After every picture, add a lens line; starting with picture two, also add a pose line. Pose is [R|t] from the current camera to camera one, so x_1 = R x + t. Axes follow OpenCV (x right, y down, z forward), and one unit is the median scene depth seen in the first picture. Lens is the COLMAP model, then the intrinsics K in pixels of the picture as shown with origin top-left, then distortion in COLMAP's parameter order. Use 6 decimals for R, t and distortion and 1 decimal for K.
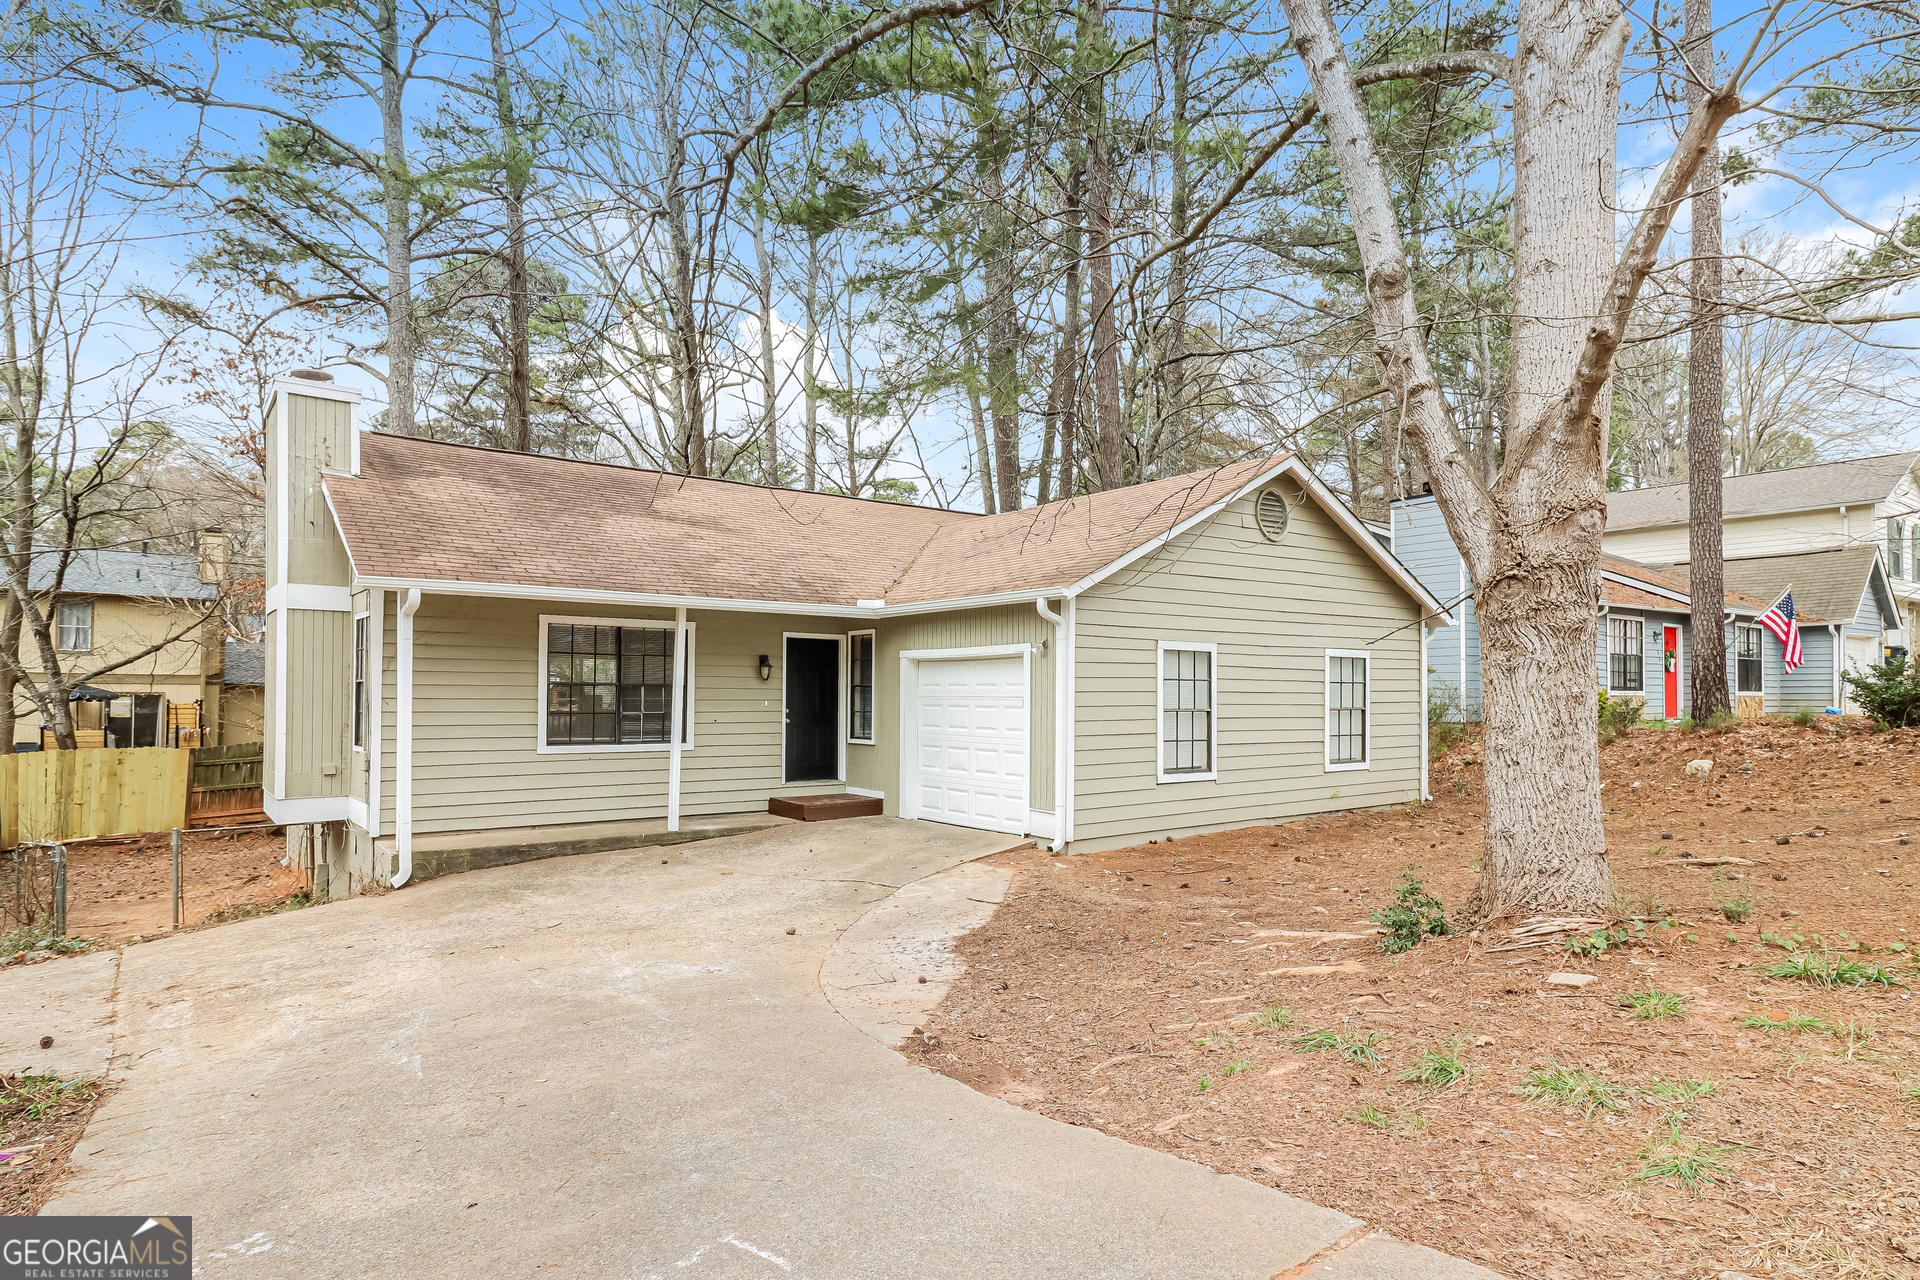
lens RADIAL K [[1098.6, 0, 960.6], [0, 1098.6, 637.6], [0, 0, 1]] dist [-0.009146, -0.000866]
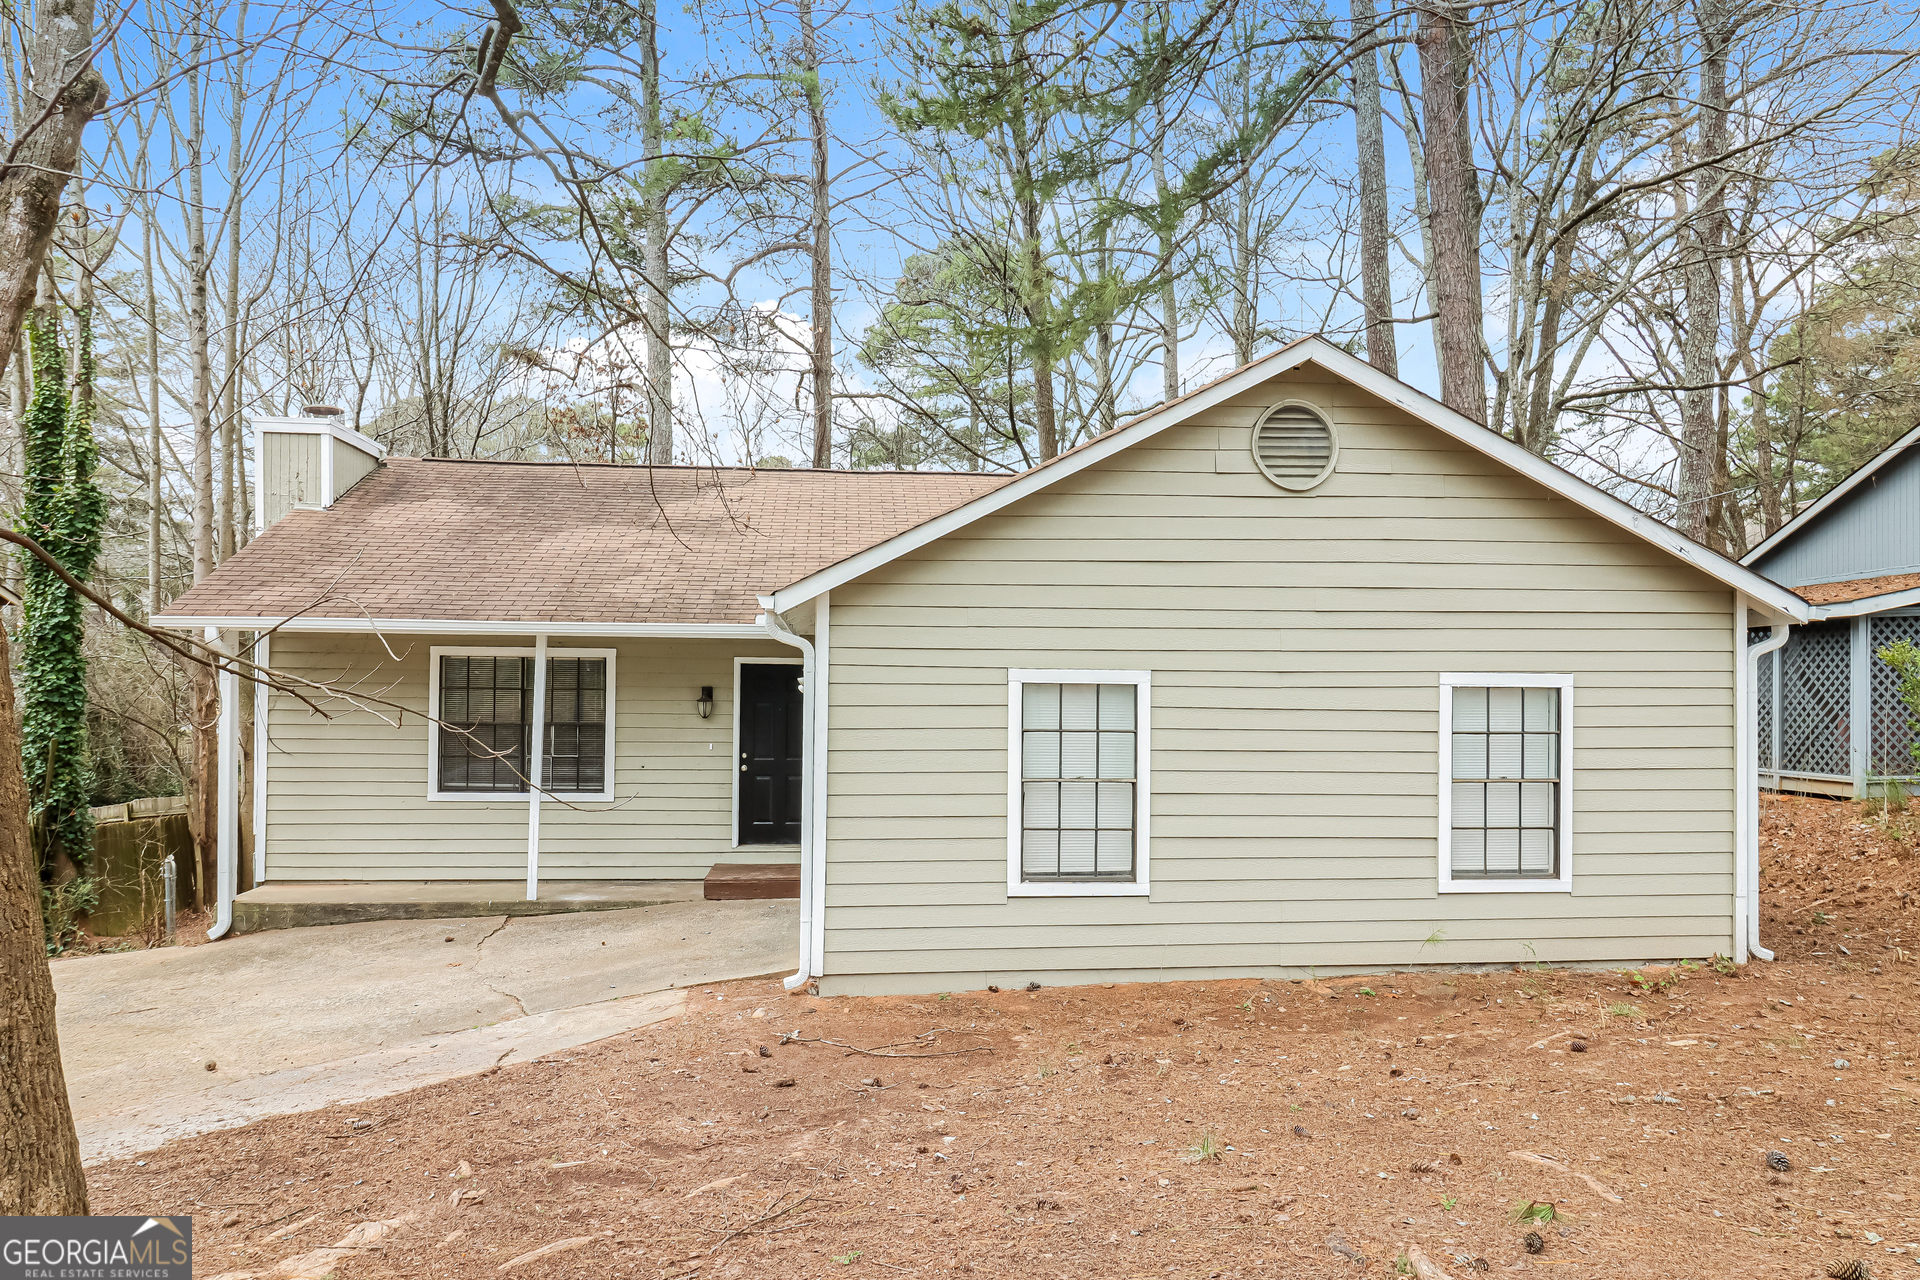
lens RADIAL K [[1219.8, 0, 960.5], [0, 1219.8, 655.7], [0, 0, 1]] dist [-0.009291, -0.001555]
pose [[0.847112, -0.015417, -0.531191, 0.498811], [0.022686, 0.999717, 0.007163, -0.009731], [0.530930, -0.018118, 0.847222, 0.374149]]
